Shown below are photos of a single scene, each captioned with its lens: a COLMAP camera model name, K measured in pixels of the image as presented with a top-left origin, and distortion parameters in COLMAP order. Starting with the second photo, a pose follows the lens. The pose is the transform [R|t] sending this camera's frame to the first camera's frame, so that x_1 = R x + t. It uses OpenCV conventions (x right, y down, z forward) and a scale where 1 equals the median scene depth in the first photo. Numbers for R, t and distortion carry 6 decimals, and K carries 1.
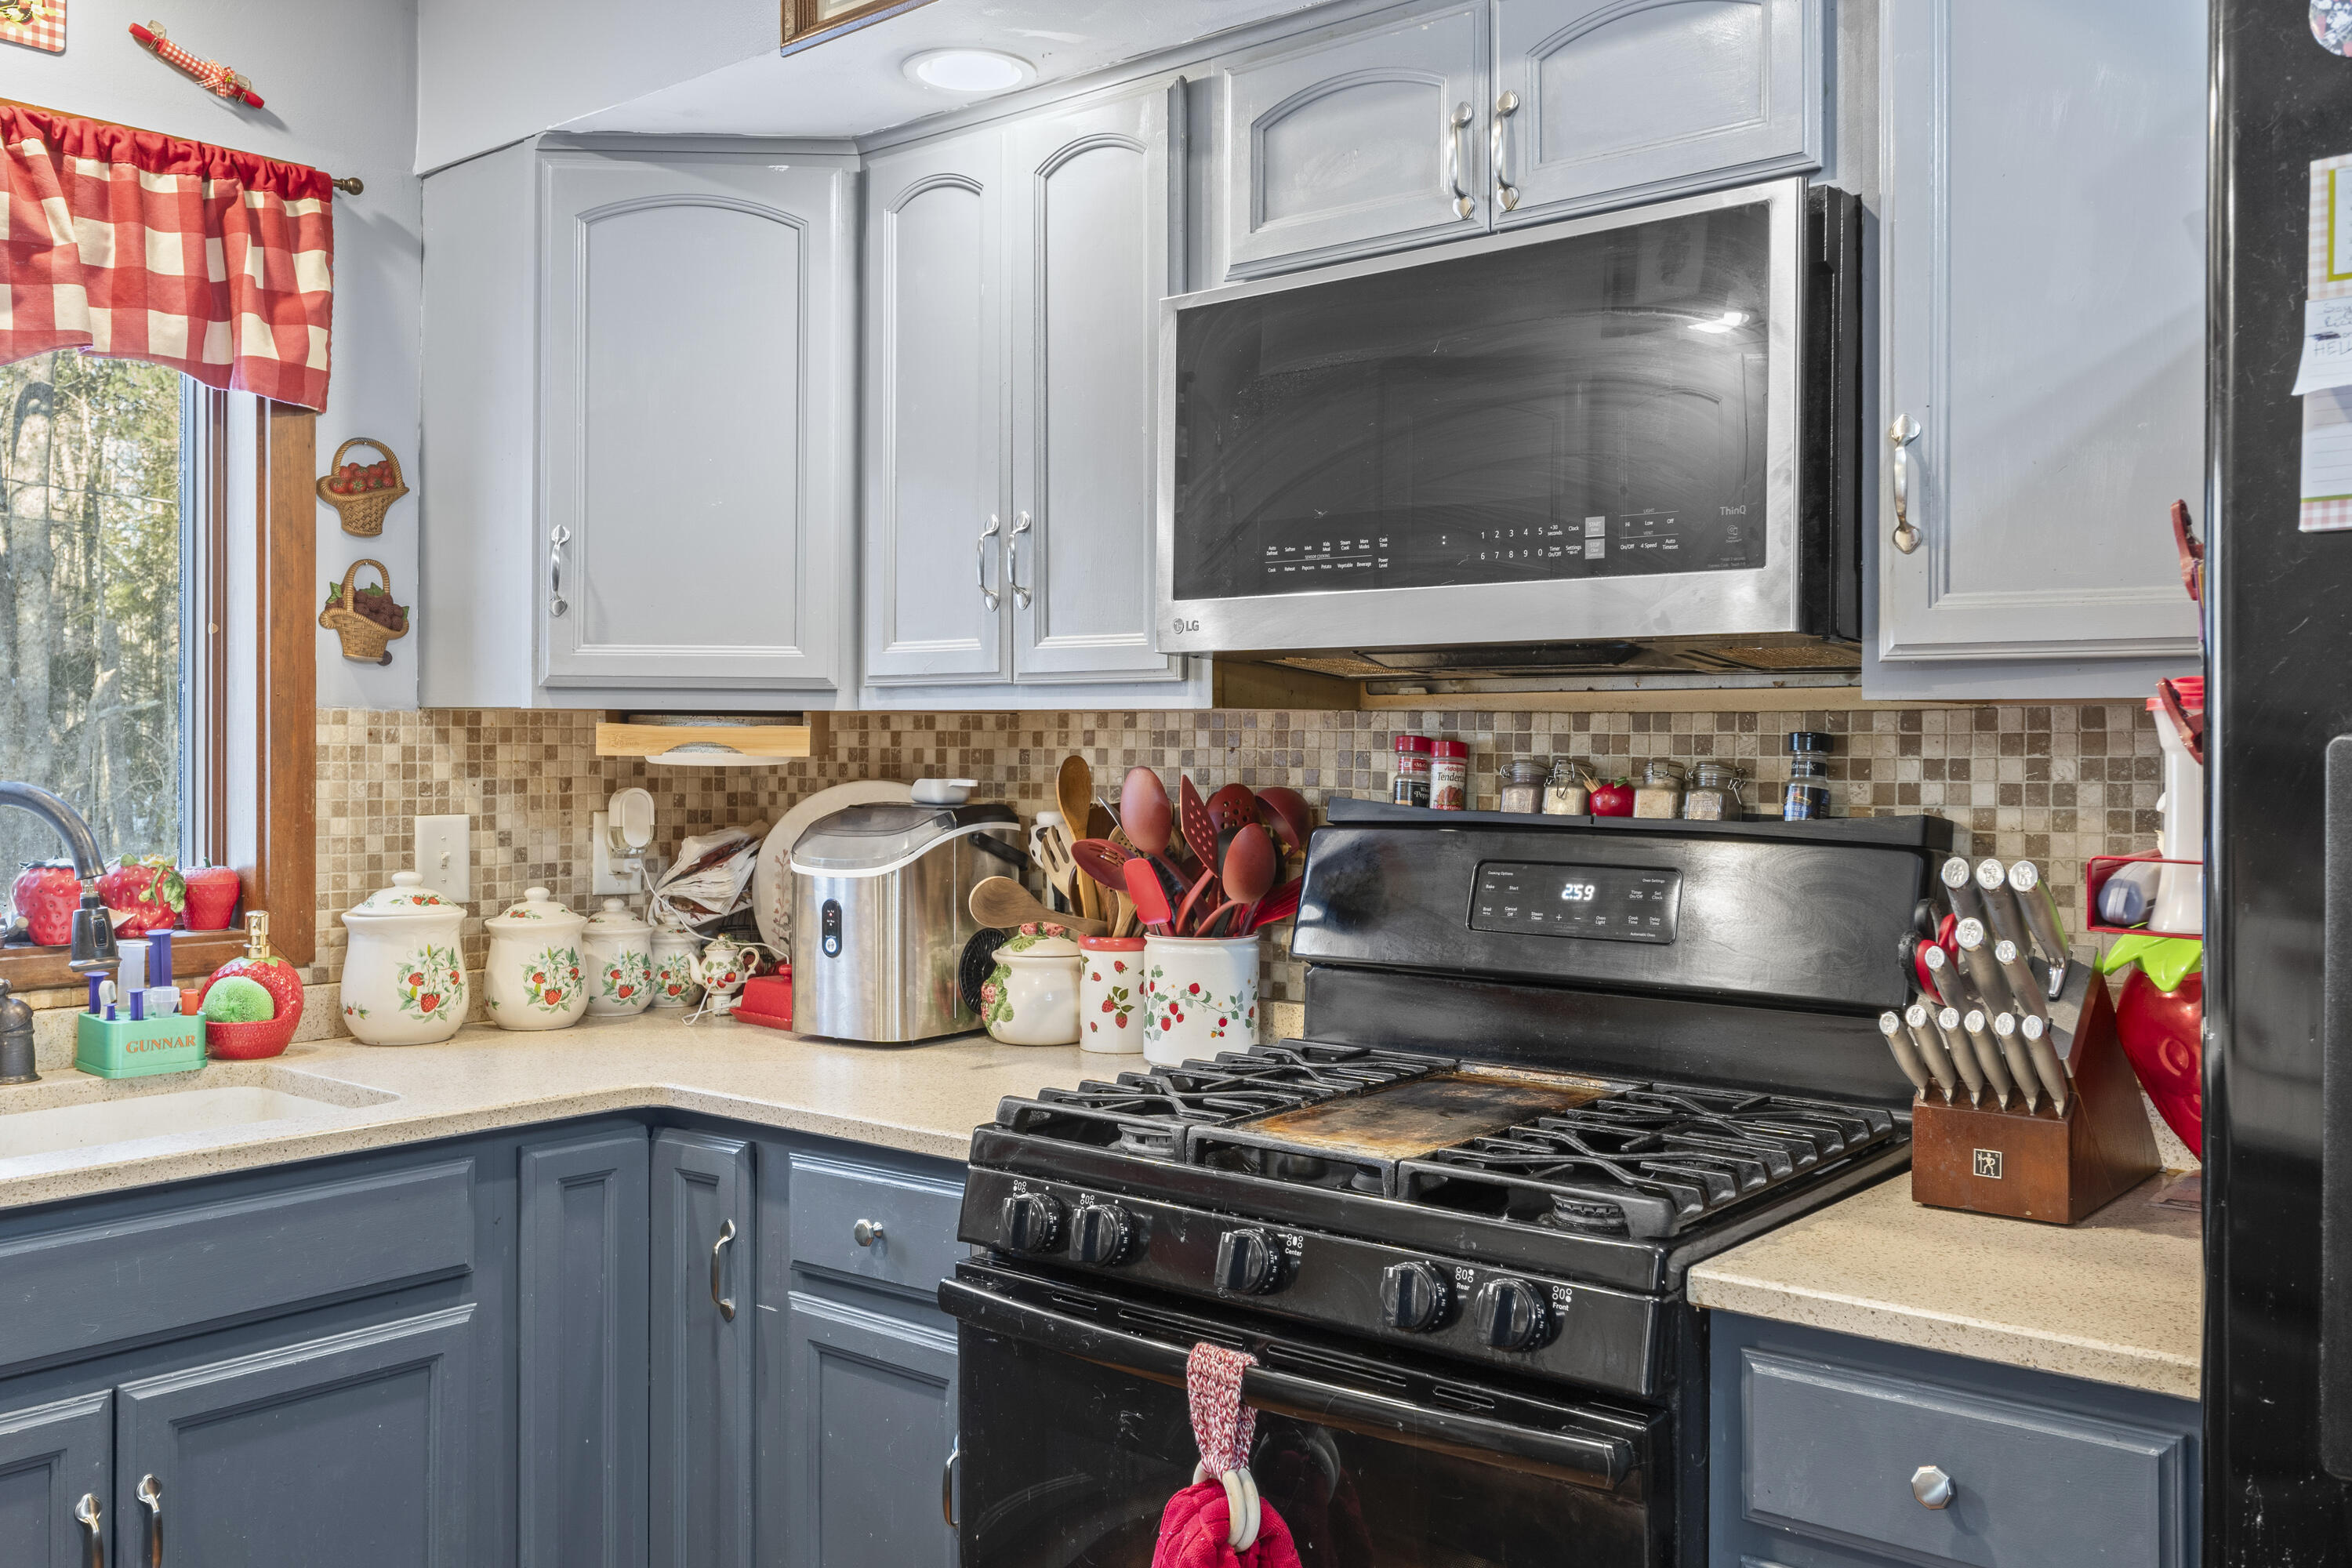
lens RADIAL K [[2018.4, 0, 1174.8], [0, 2018.4, 749.9], [0, 0, 1]] dist [0.000903, 0.002426]
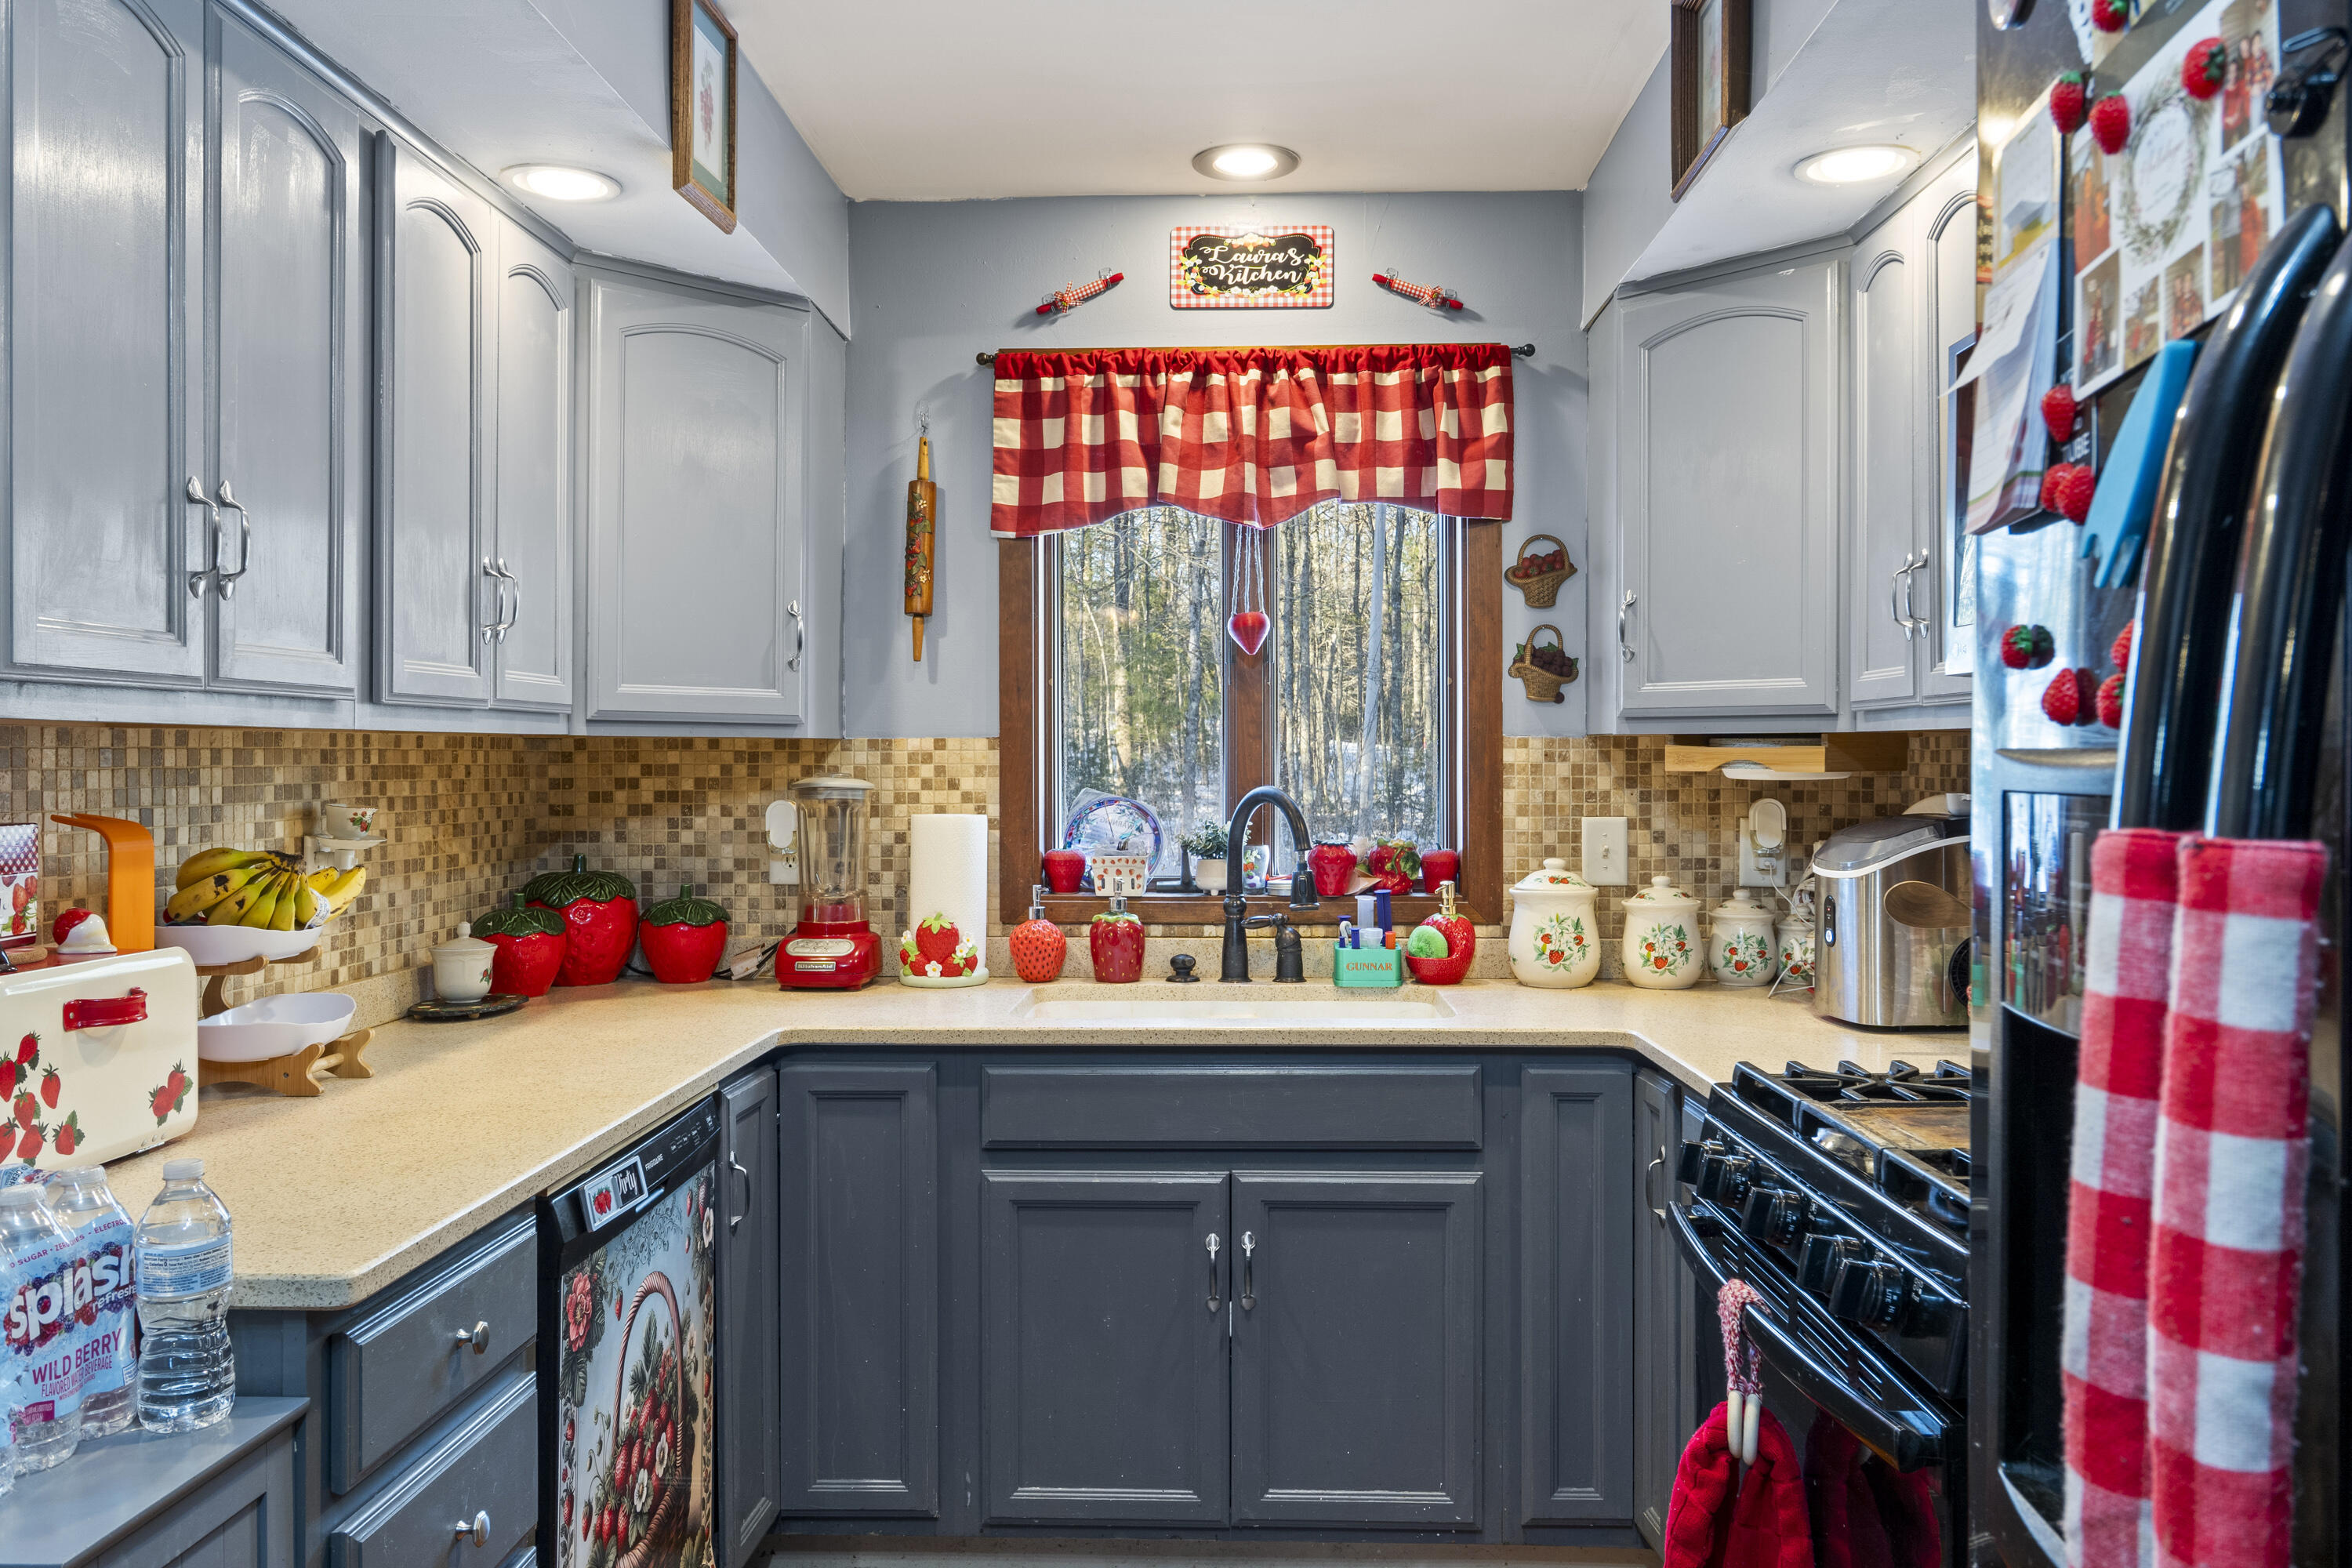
lens RADIAL K [[1798.7, 0, 1172.4], [0, 1798.7, 761.2], [0, 0, 1]] dist [-0.000442, 0.001632]
pose [[0.617521, -0.002538, -0.786550, 0.415120], [-0.000198, 0.999994, -0.003382, 0.000357], [0.786554, 0.002244, 0.617517, 0.072558]]
